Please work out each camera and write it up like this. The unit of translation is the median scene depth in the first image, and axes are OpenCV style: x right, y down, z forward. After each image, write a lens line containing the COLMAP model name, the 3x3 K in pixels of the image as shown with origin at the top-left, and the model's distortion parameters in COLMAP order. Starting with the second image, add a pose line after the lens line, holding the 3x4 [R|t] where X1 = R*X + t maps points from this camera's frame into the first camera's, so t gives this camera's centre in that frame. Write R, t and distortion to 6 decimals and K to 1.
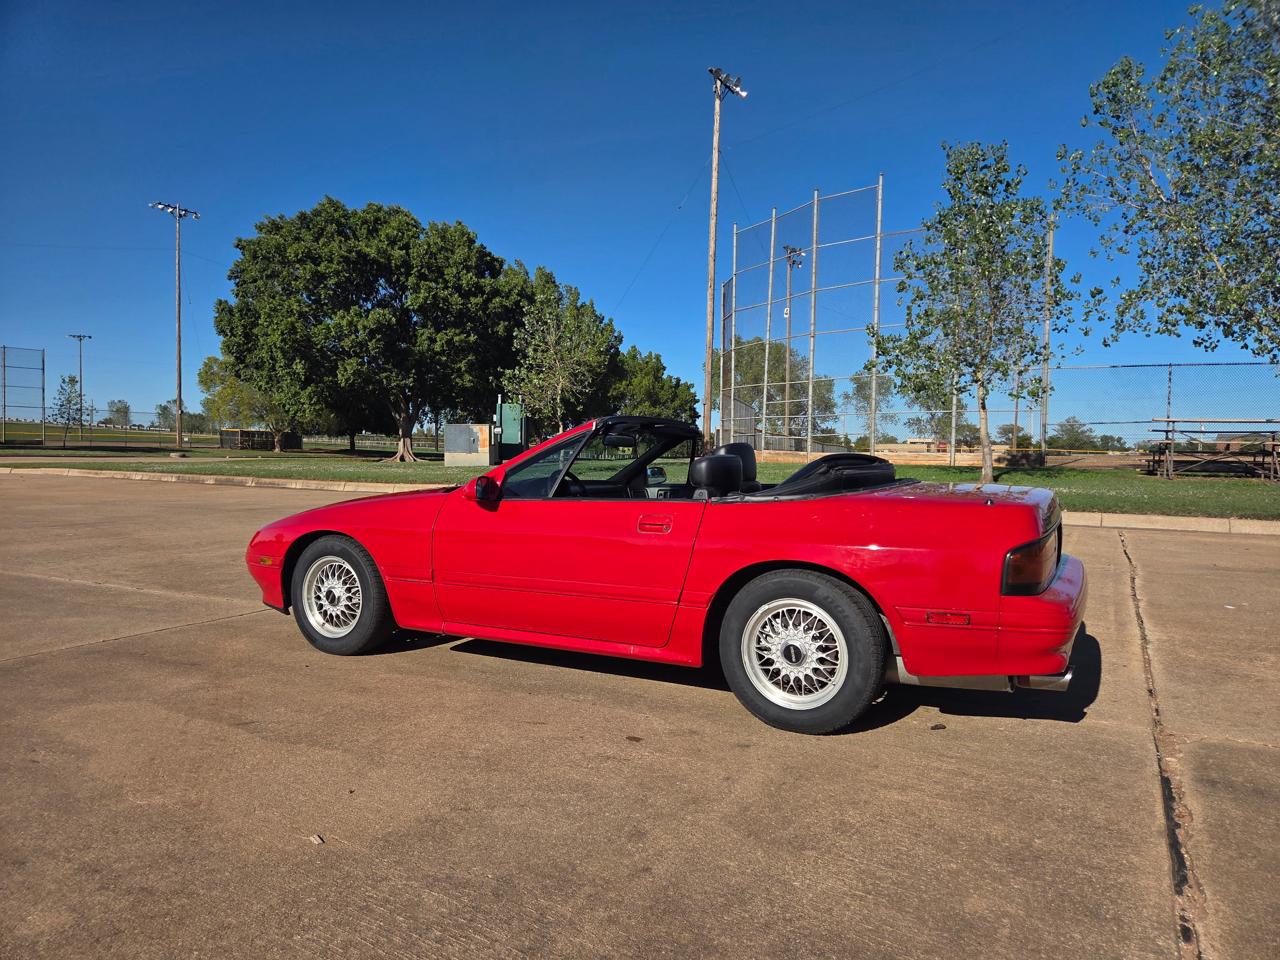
lens RADIAL K [[849.4, 0, 645.7], [0, 849.4, 489.5], [0, 0, 1]] dist [0.069604, -0.064172]
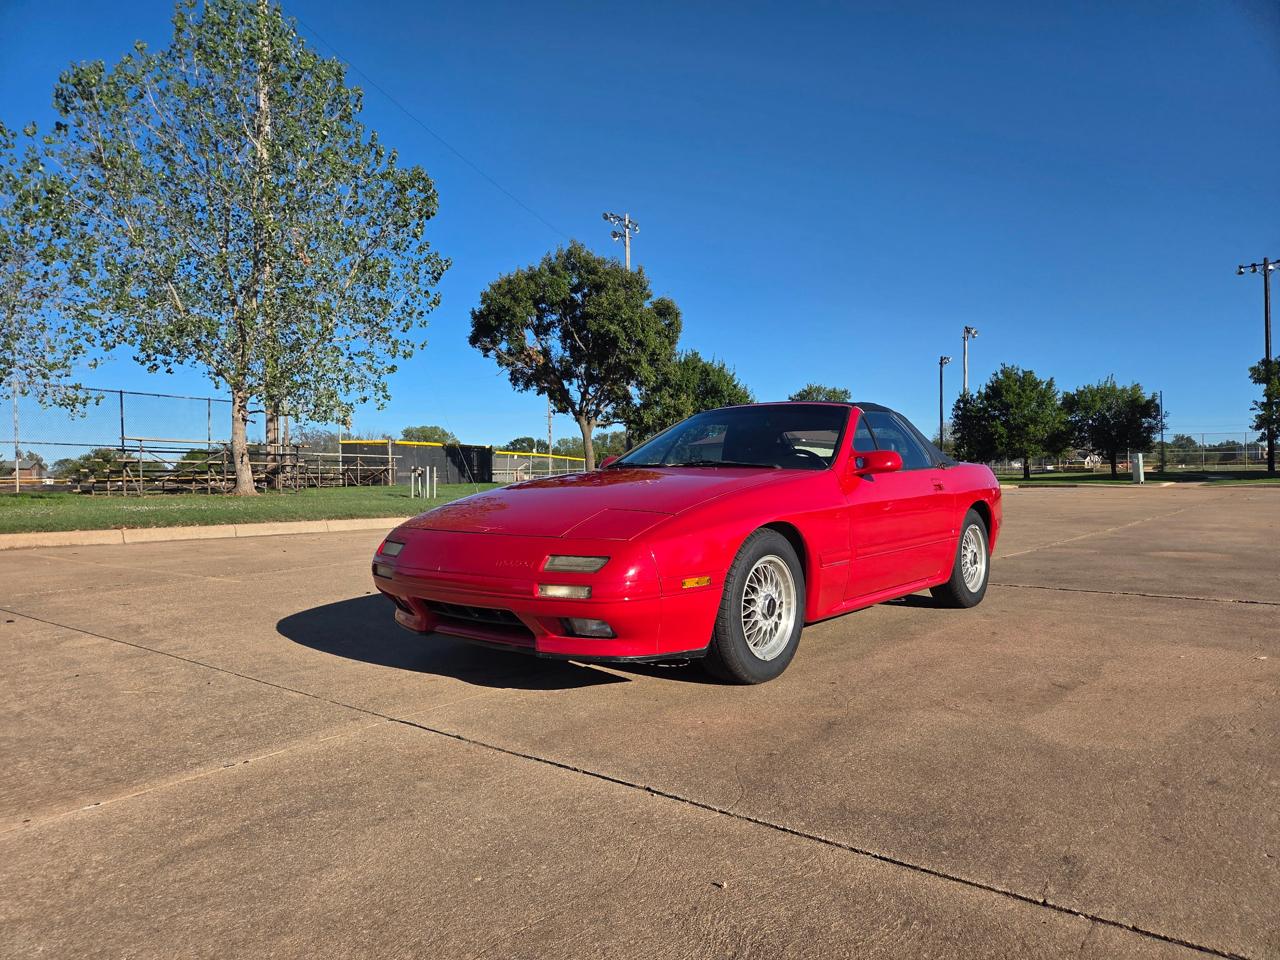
lens RADIAL K [[849.0, 0, 637.4], [0, 849.0, 495.5], [0, 0, 1]] dist [0.072239, -0.066919]
pose [[0.182137, -0.031490, 0.982769, -0.236875], [0.059625, 0.998001, 0.020928, -0.000019], [-0.981464, 0.054786, 0.183651, 0.199261]]
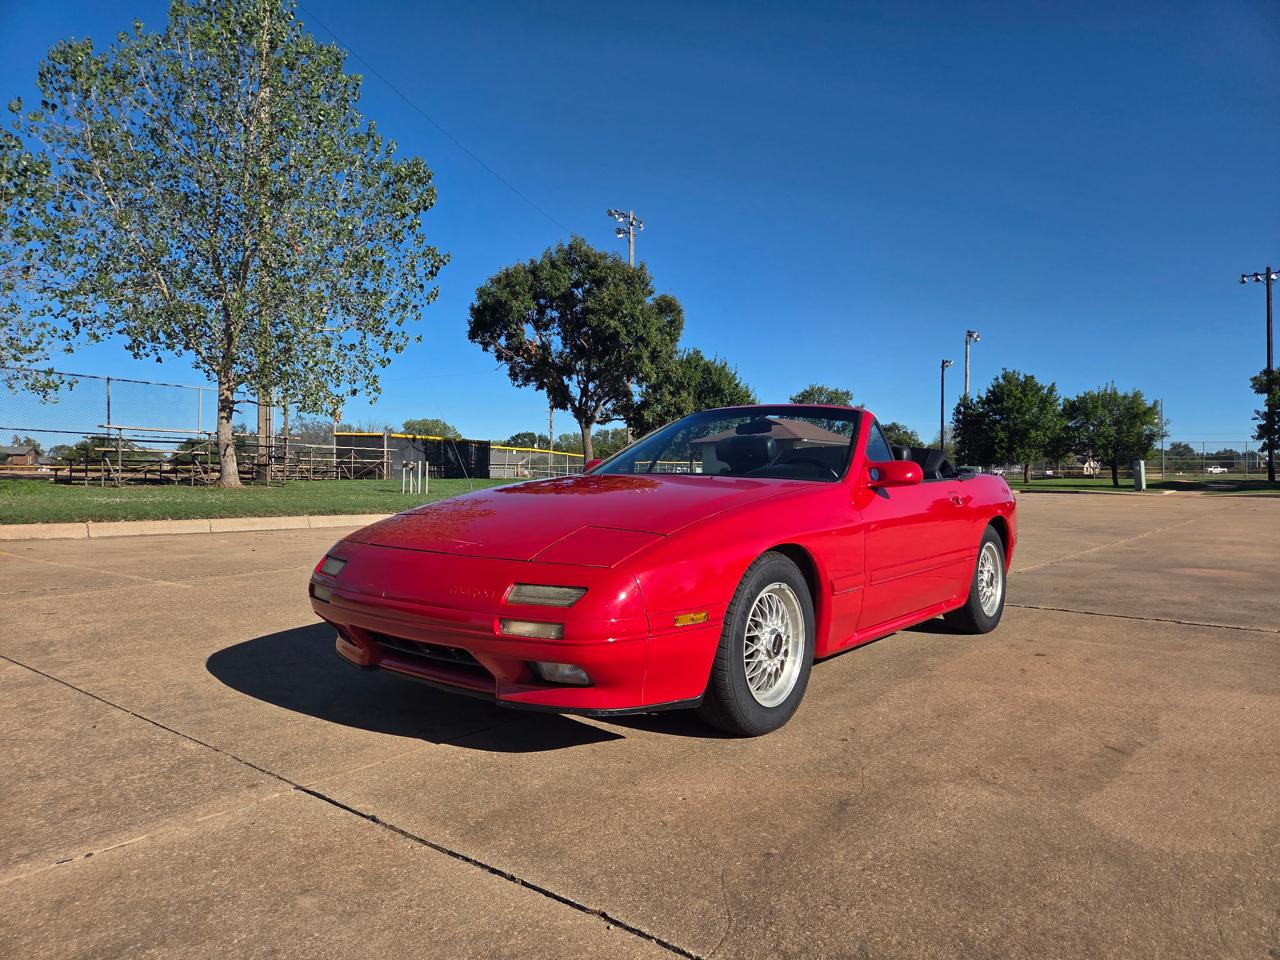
lens RADIAL K [[848.5, 0, 645.7], [0, 848.5, 479.2], [0, 0, 1]] dist [0.067421, -0.056974]
pose [[0.173684, -0.012797, 0.984718, -0.211239], [0.040871, 0.999148, 0.005776, -0.002150], [-0.983953, 0.039243, 0.174059, 0.200084]]
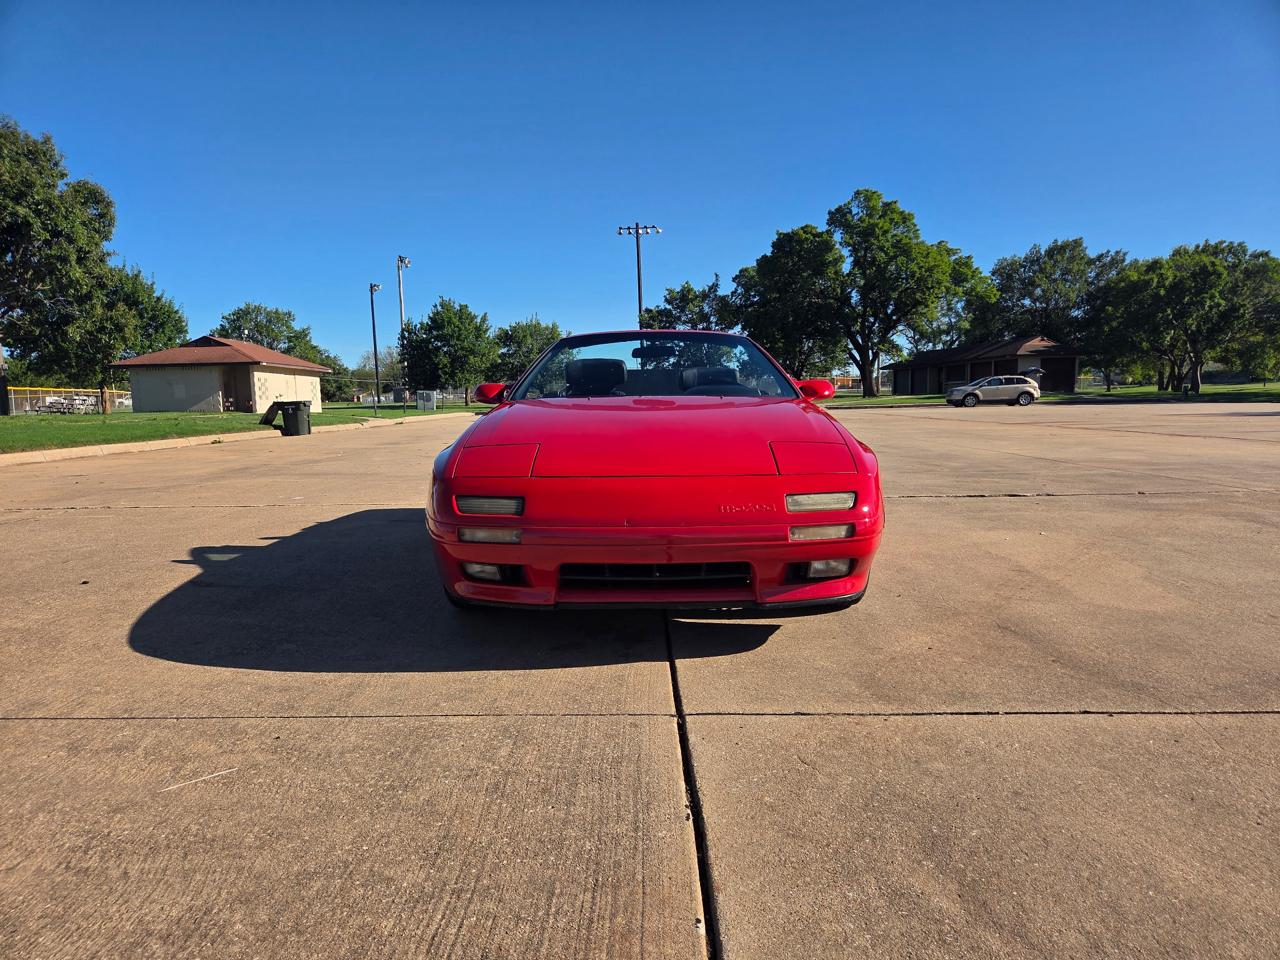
lens RADIAL K [[846.0, 0, 637.7], [0, 846.0, 493.3], [0, 0, 1]] dist [0.073093, -0.063975]
pose [[-0.452008, -0.100152, 0.886374, -0.201565], [0.058442, 0.988217, 0.141462, -0.007289], [-0.890098, 0.115744, -0.440829, 0.313521]]
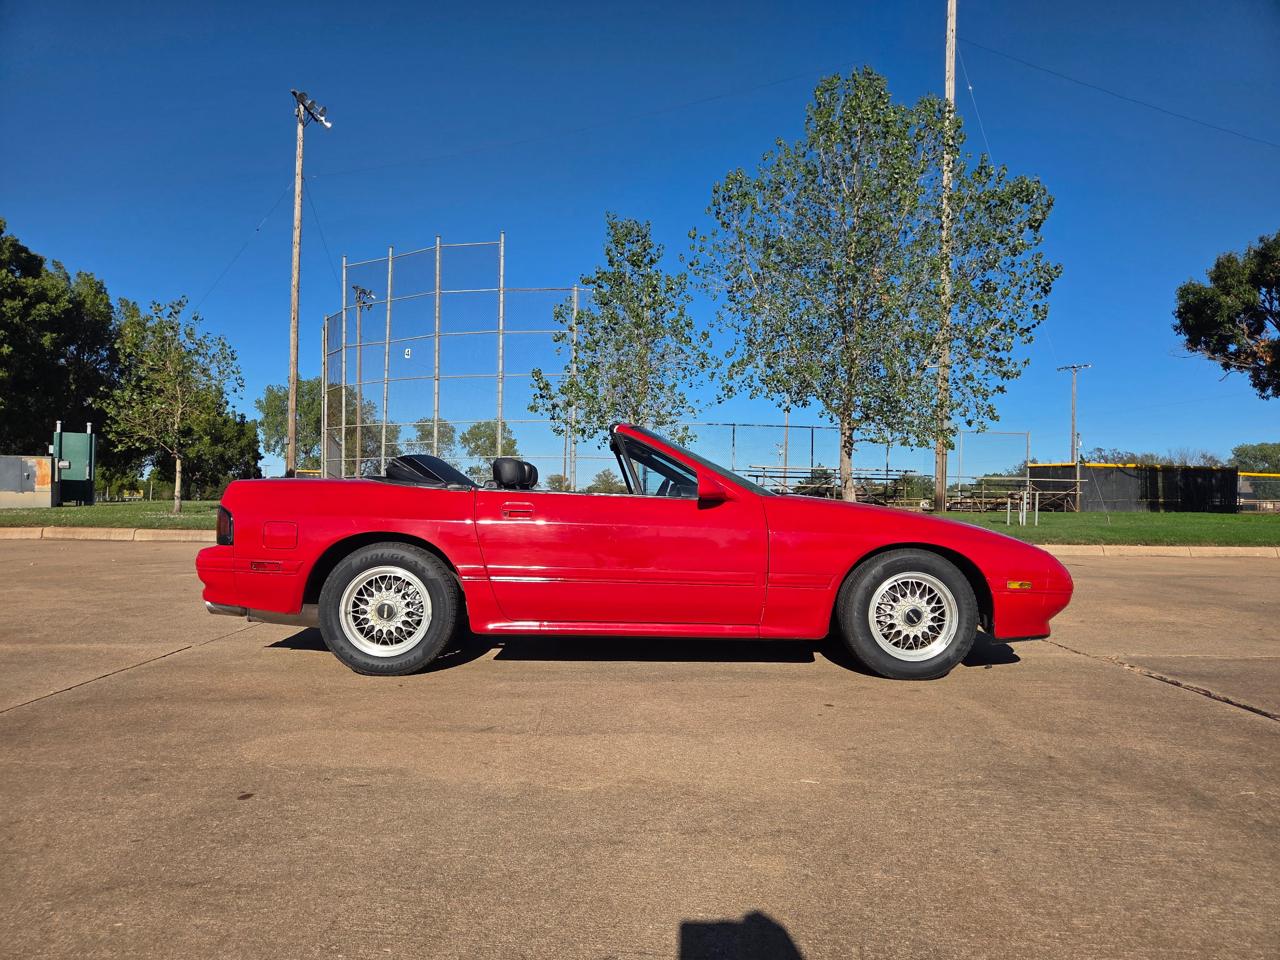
lens RADIAL K [[852.4, 0, 637.5], [0, 852.4, 498.9], [0, 0, 1]] dist [0.064629, -0.057800]
pose [[0.874199, 0.002404, 0.485562, -0.119557], [0.019849, 0.998975, -0.040681, 0.009925], [-0.485162, 0.045202, 0.873255, 0.015752]]
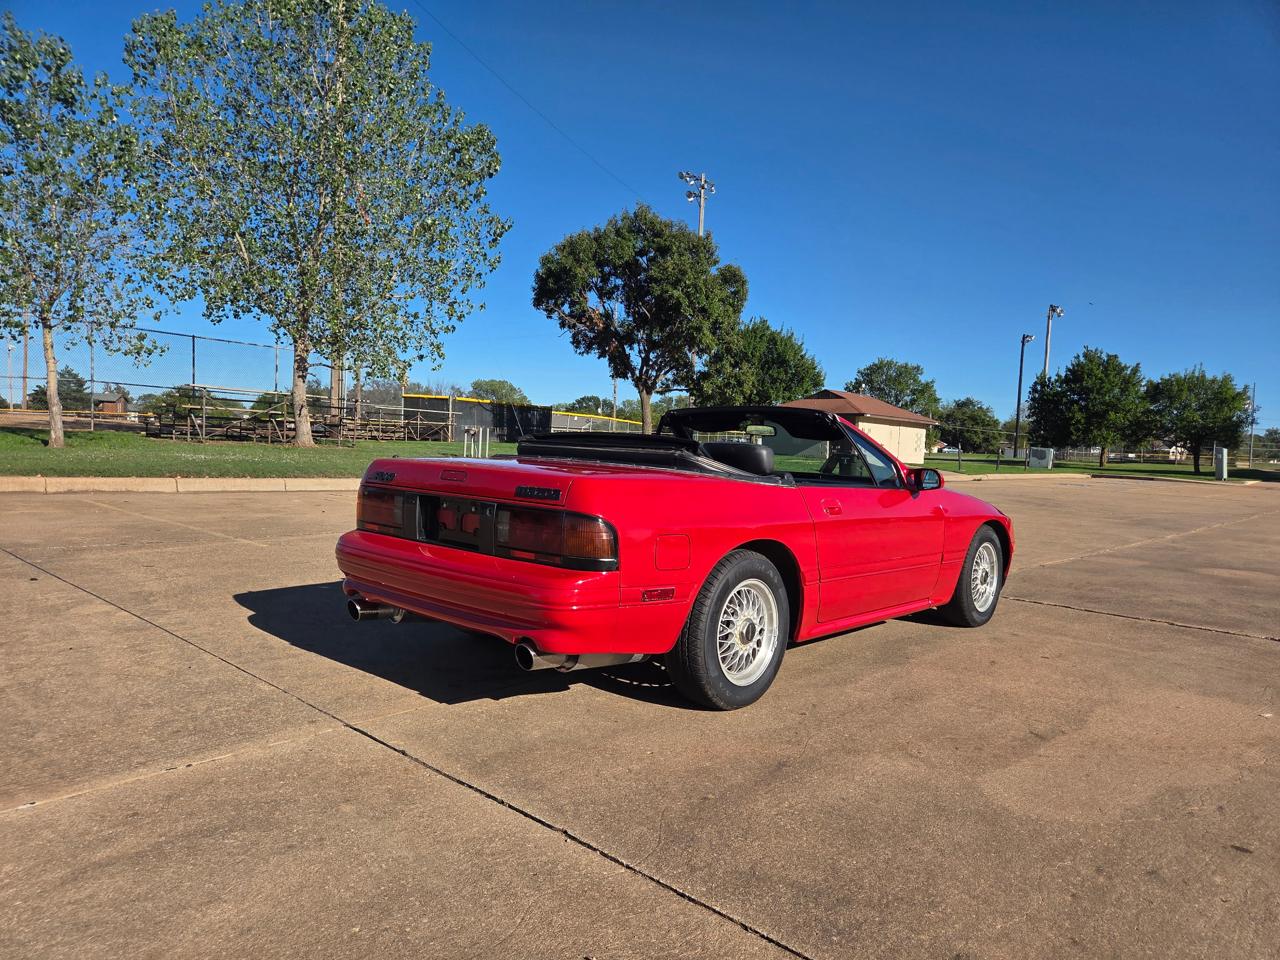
lens RADIAL K [[851.8, 0, 646.7], [0, 851.8, 497.3], [0, 0, 1]] dist [0.064984, -0.057931]
pose [[0.245209, -0.063260, 0.967404, -0.230679], [0.004645, 0.997934, 0.064079, -0.009107], [-0.969459, -0.011219, 0.244996, 0.184427]]
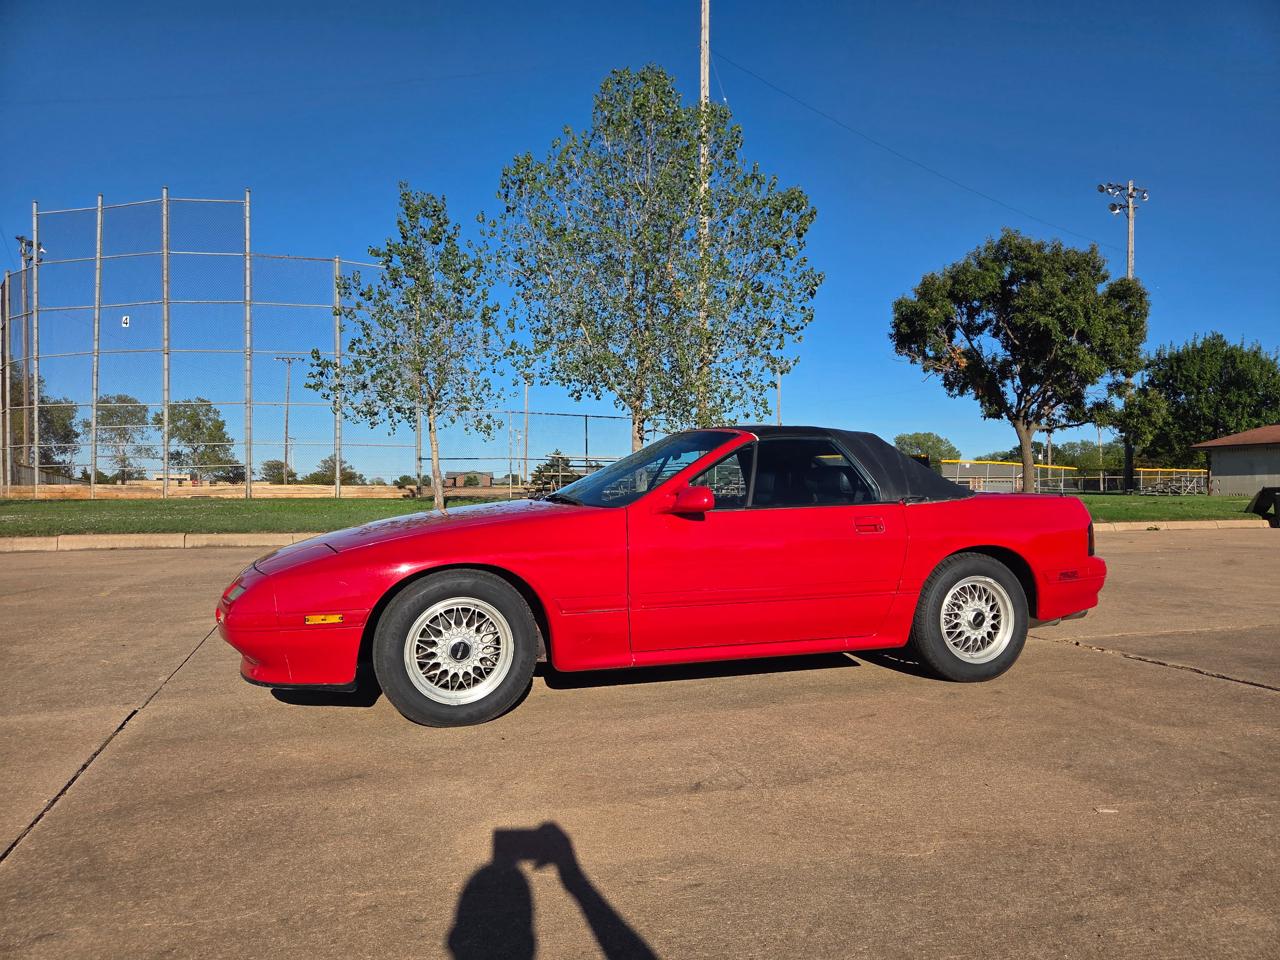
lens RADIAL K [[849.4, 0, 645.7], [0, 849.4, 489.5], [0, 0, 1]] dist [0.069604, -0.064172]
pose [[0.676205, -0.011302, 0.736627, -0.168405], [0.042598, 0.998809, -0.023779, 0.001395], [-0.735481, 0.047459, 0.675881, 0.074012]]
